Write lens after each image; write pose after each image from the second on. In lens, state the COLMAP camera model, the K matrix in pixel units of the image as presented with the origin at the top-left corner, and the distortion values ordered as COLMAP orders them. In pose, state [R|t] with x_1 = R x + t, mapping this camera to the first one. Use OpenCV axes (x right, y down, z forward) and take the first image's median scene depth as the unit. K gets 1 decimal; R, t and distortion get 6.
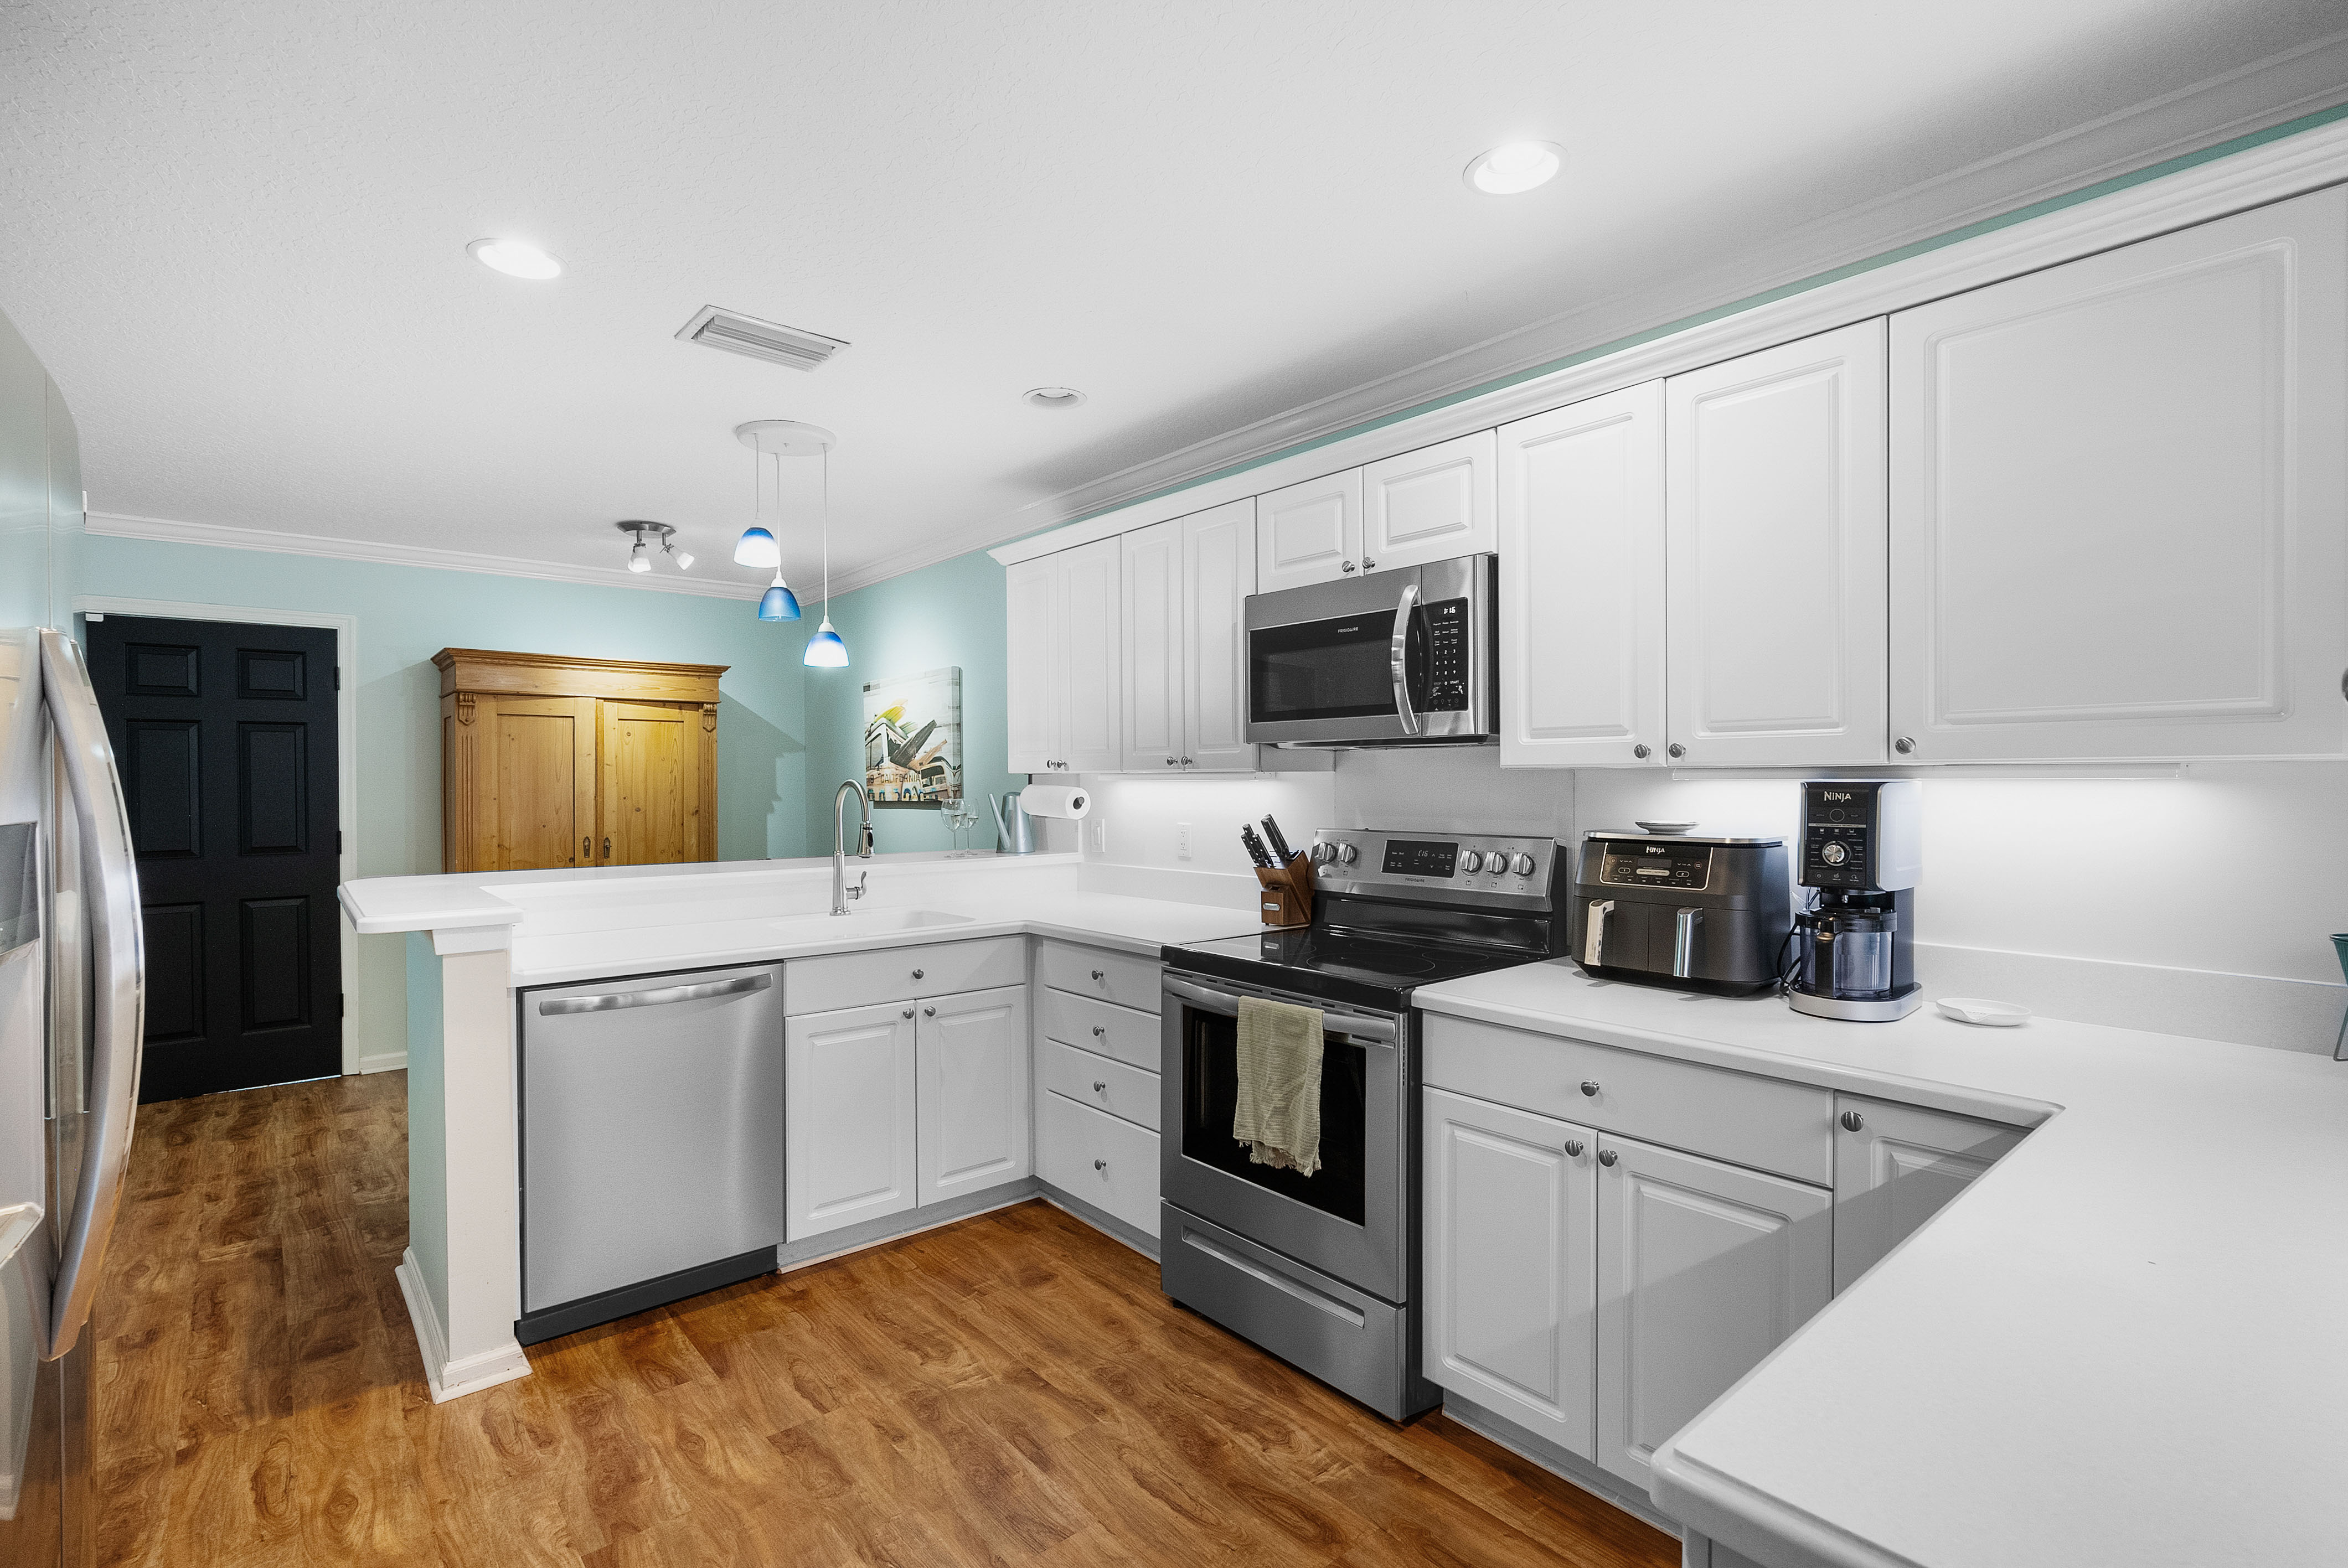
lens RADIAL K [[1093.7, 0, 1174.0], [0, 1093.7, 784.0], [0, 0, 1]] dist [-0.002190, 0.000272]
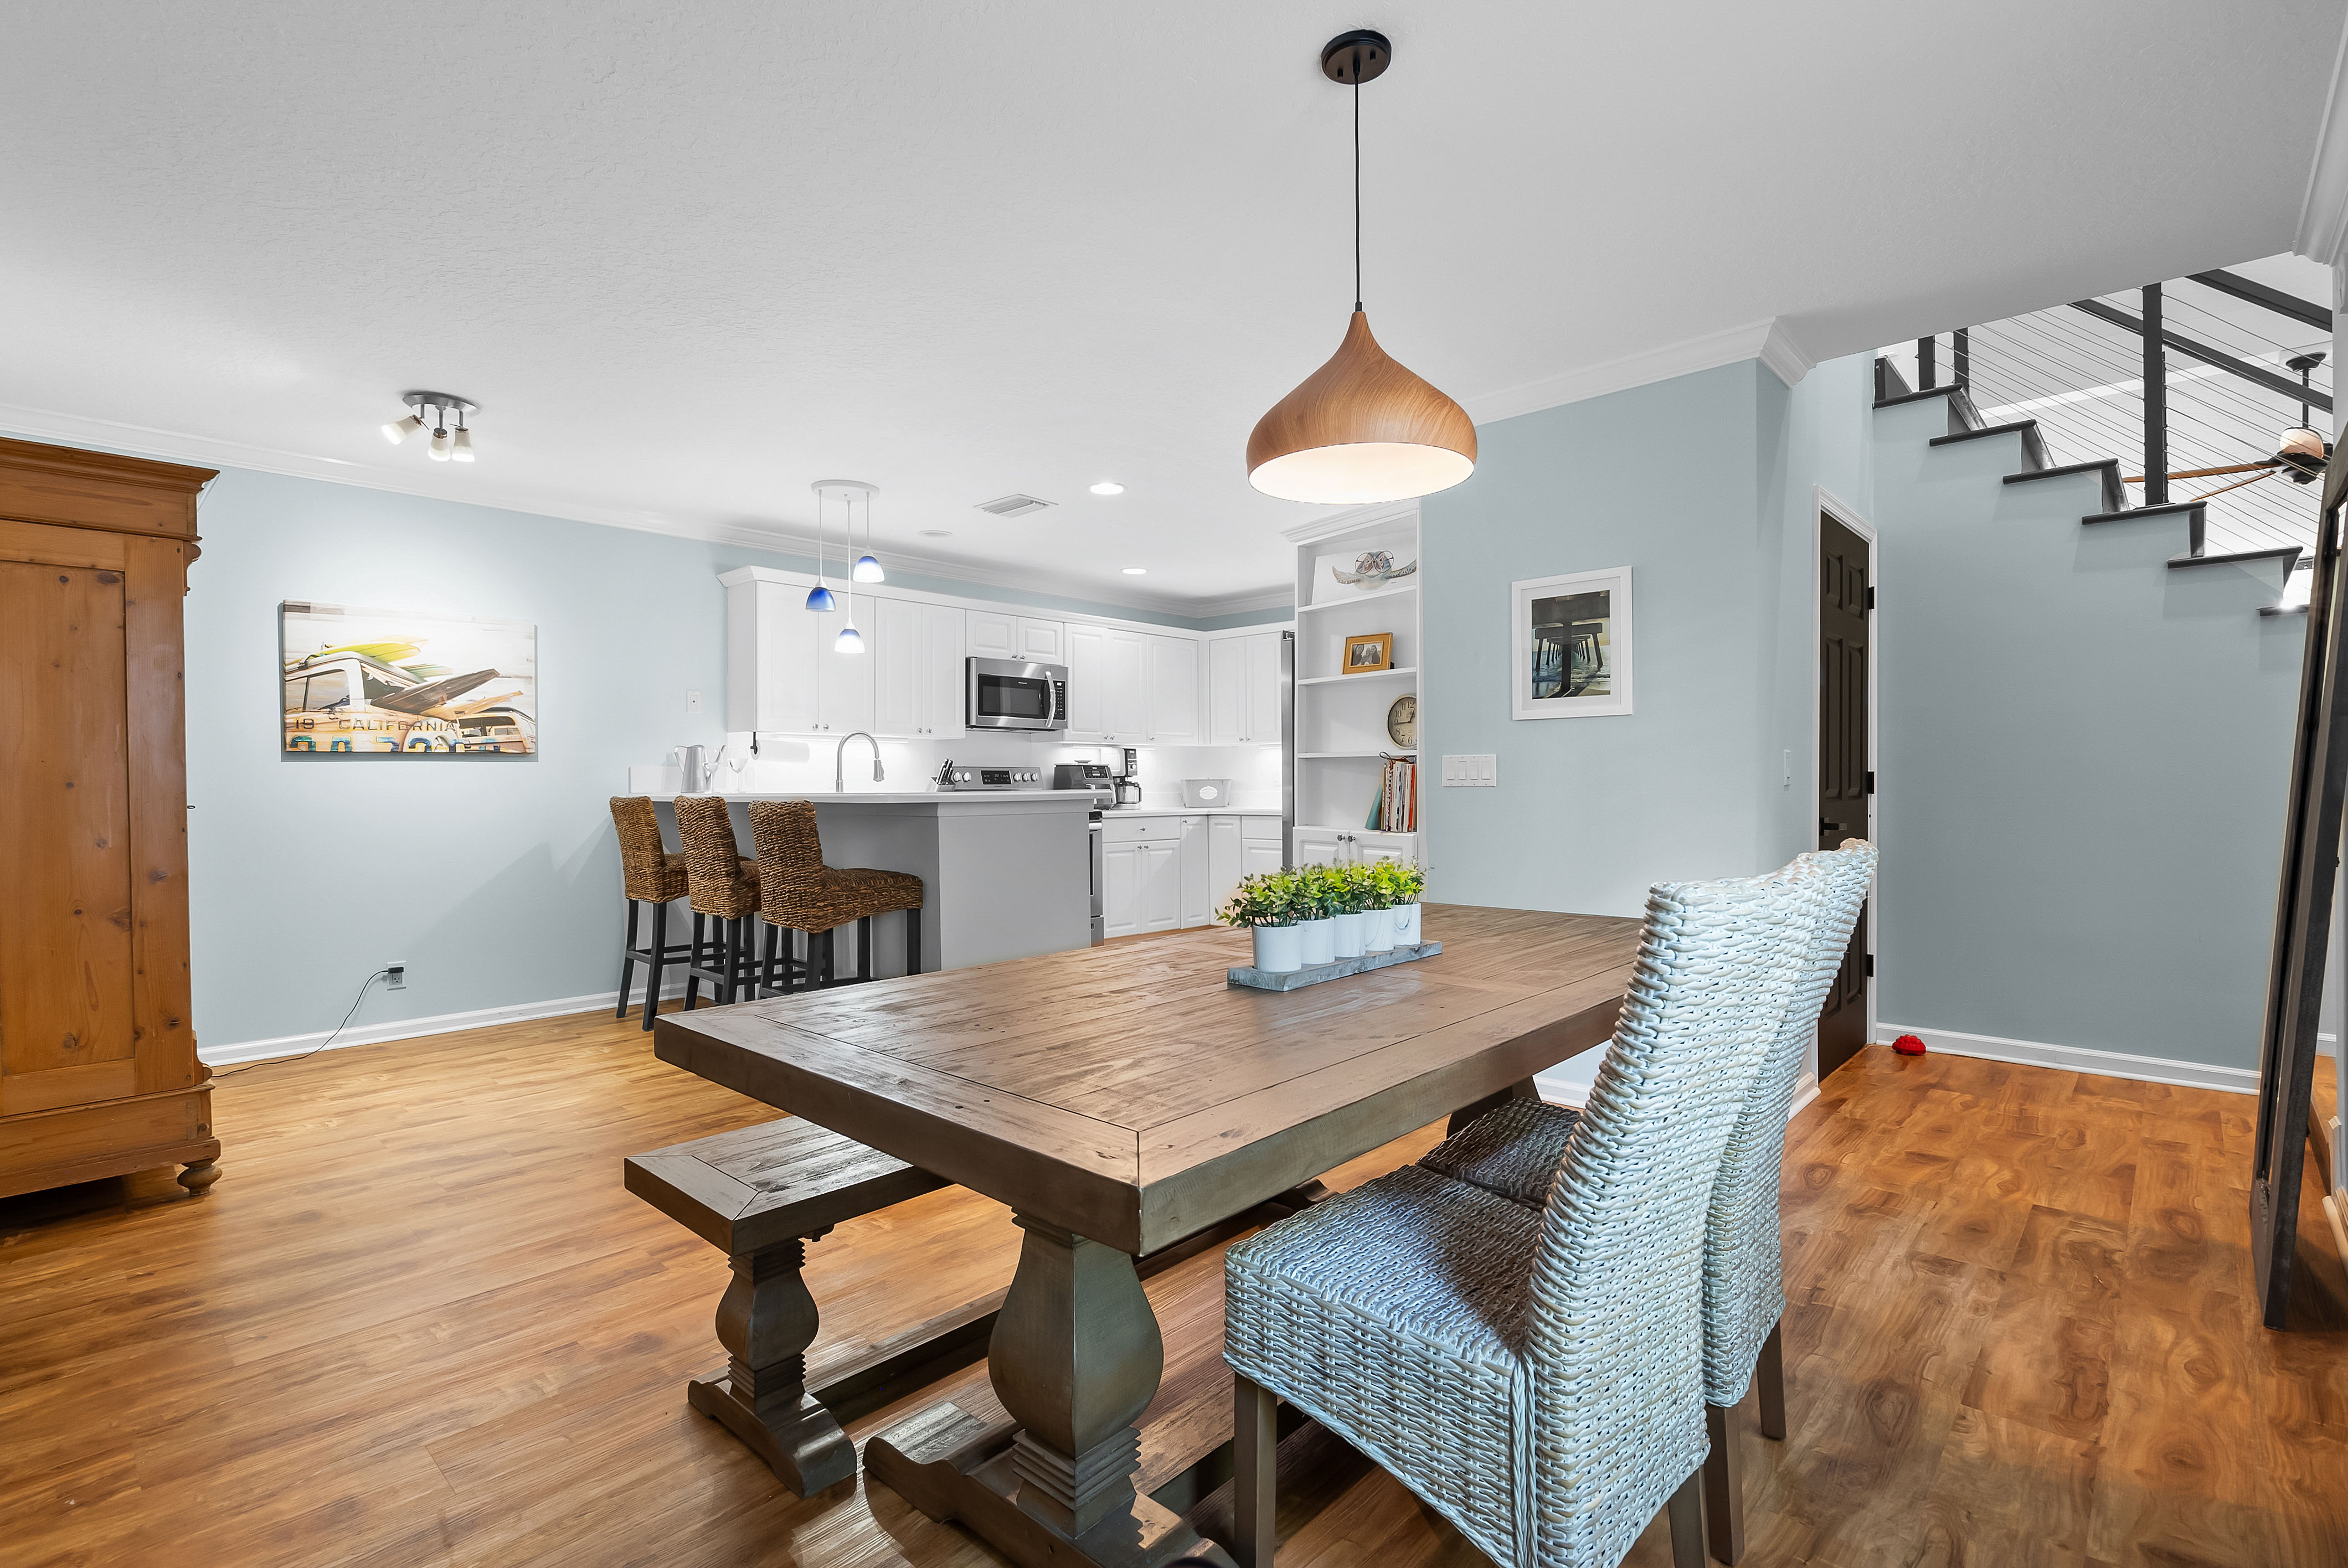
lens RADIAL K [[1093.7, 0, 1174.0], [0, 1093.7, 784.0], [0, 0, 1]] dist [-0.002190, 0.000272]
pose [[-0.123295, 0.003893, 0.992362, -1.299834], [0.008134, 0.999963, -0.002912, 0.053453], [-0.992337, 0.007712, -0.123322, 0.534336]]
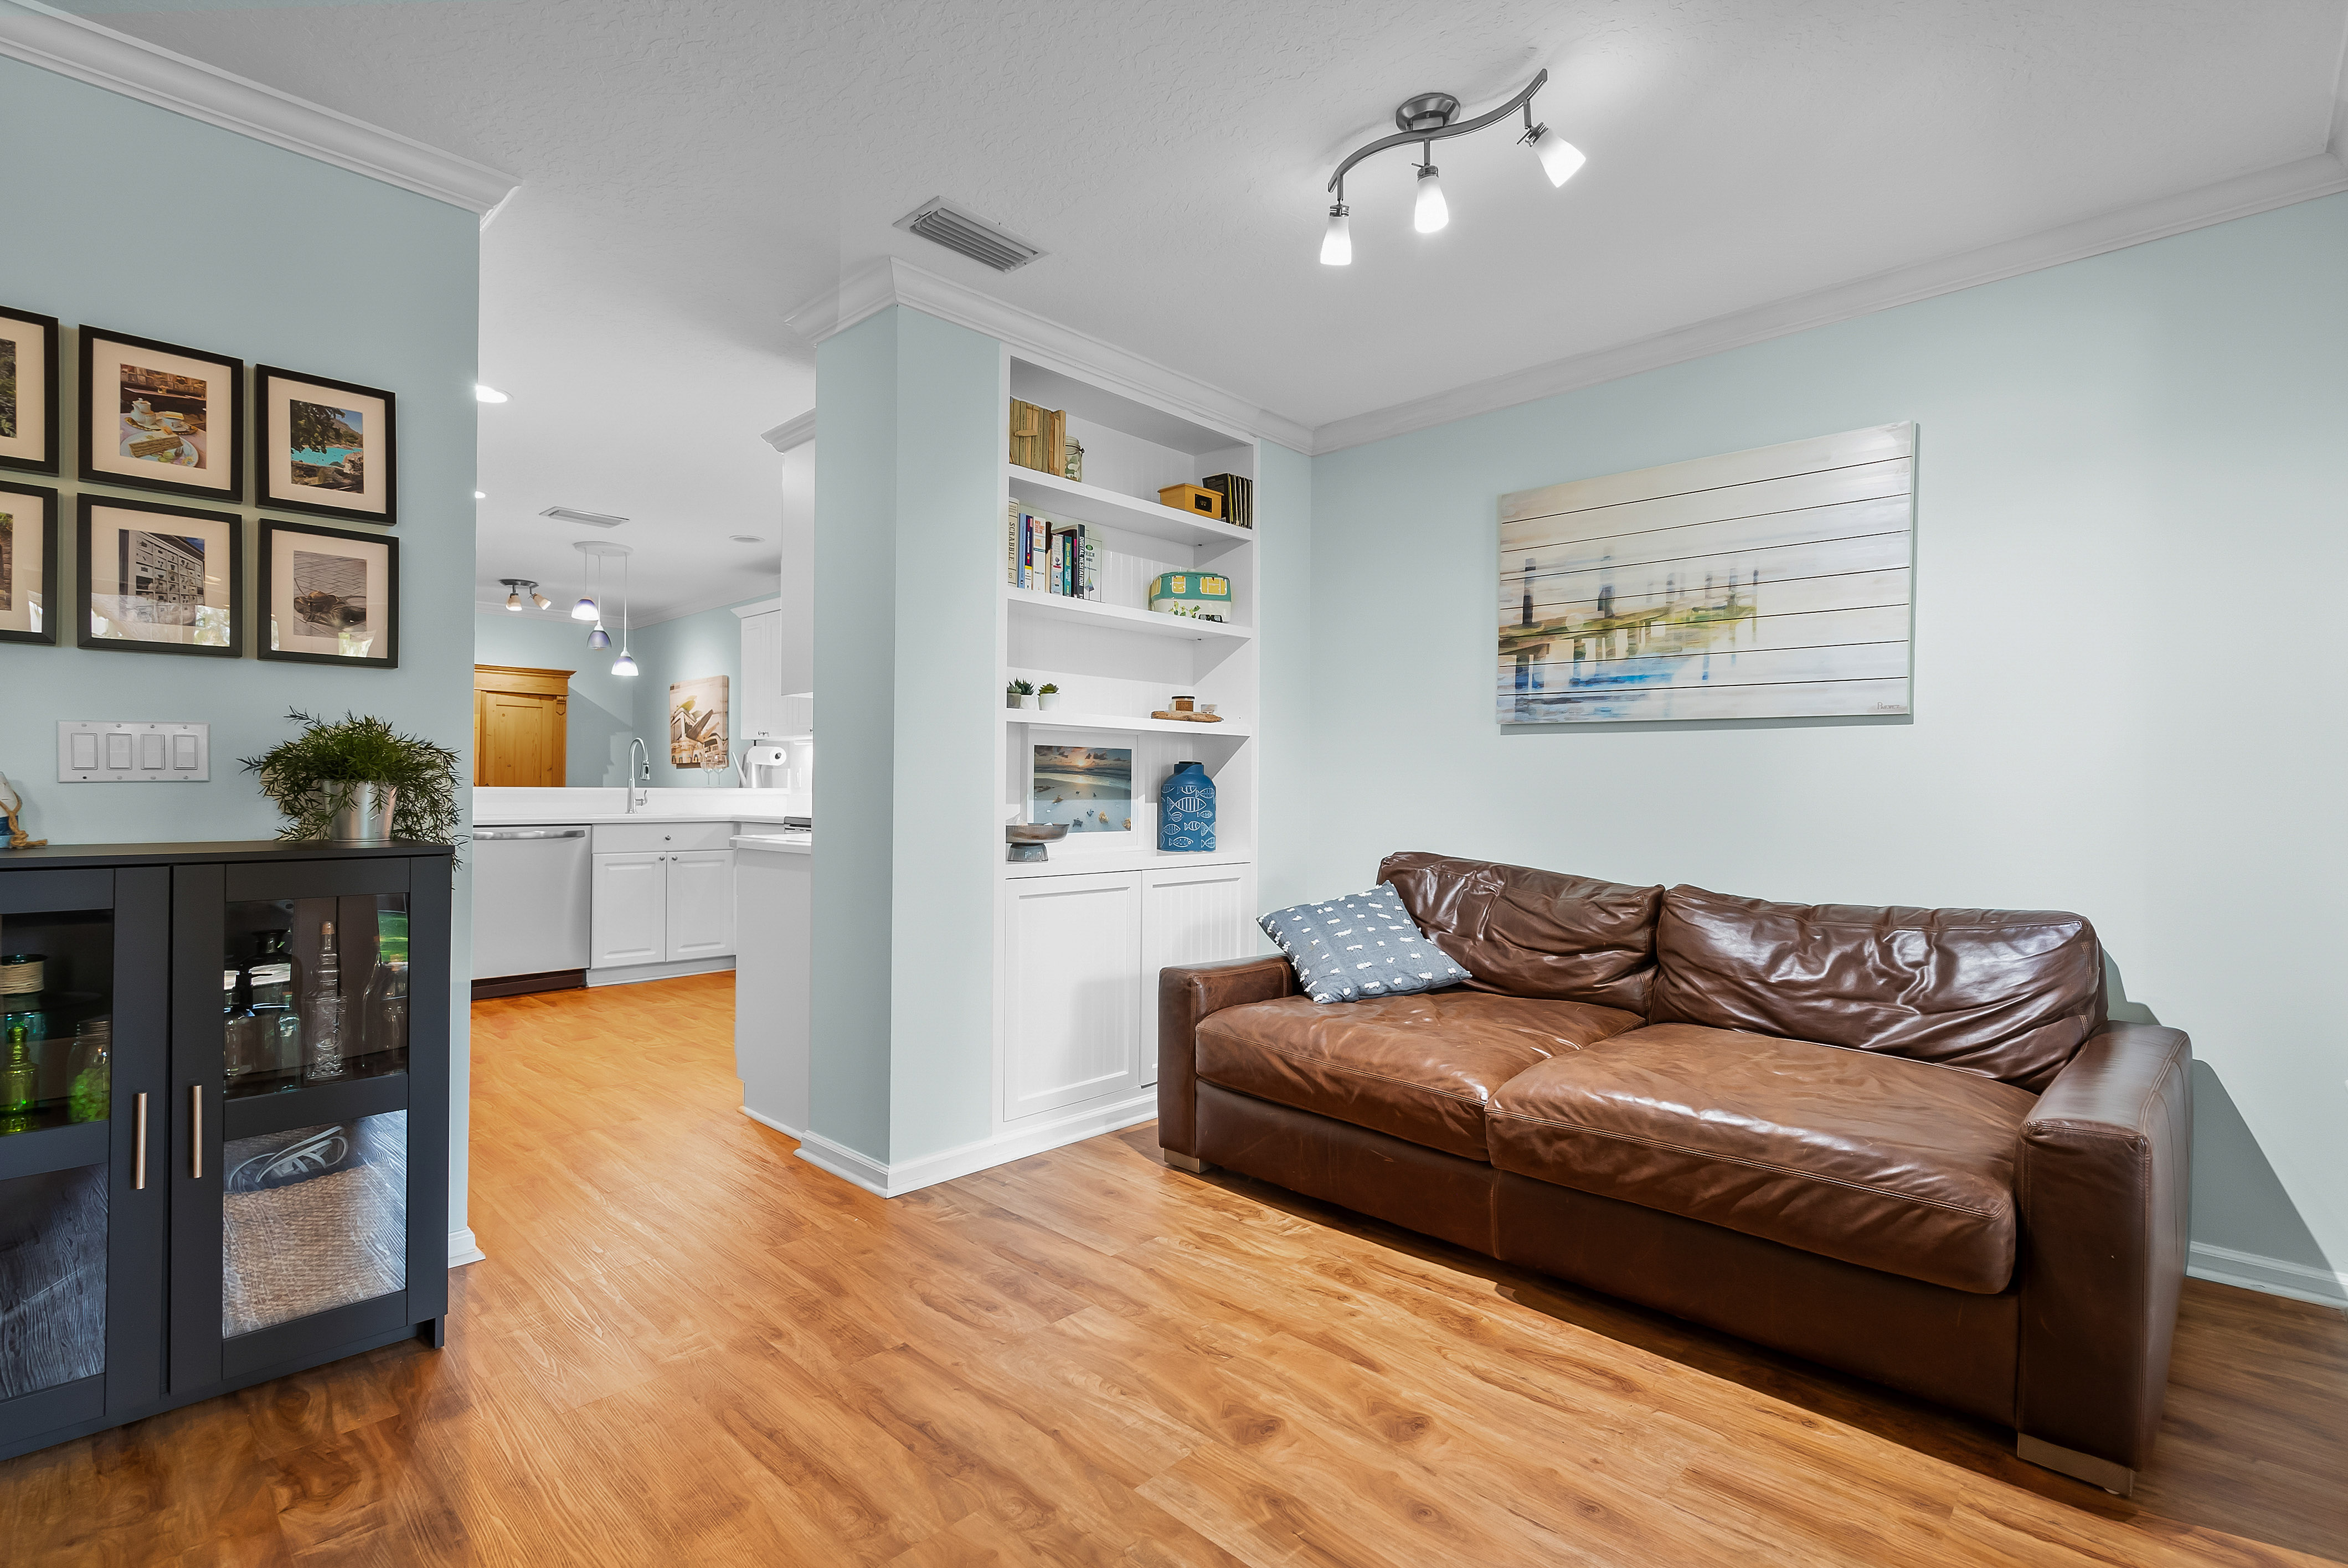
lens RADIAL K [[1093.7, 0, 1174.0], [0, 1093.7, 784.0], [0, 0, 1]] dist [-0.002190, 0.000272]
pose [[0.994645, 0.012654, 0.102575, 0.283561], [-0.011952, 0.999901, -0.007453, 0.052992], [-0.102660, 0.006187, 0.994697, -0.629565]]
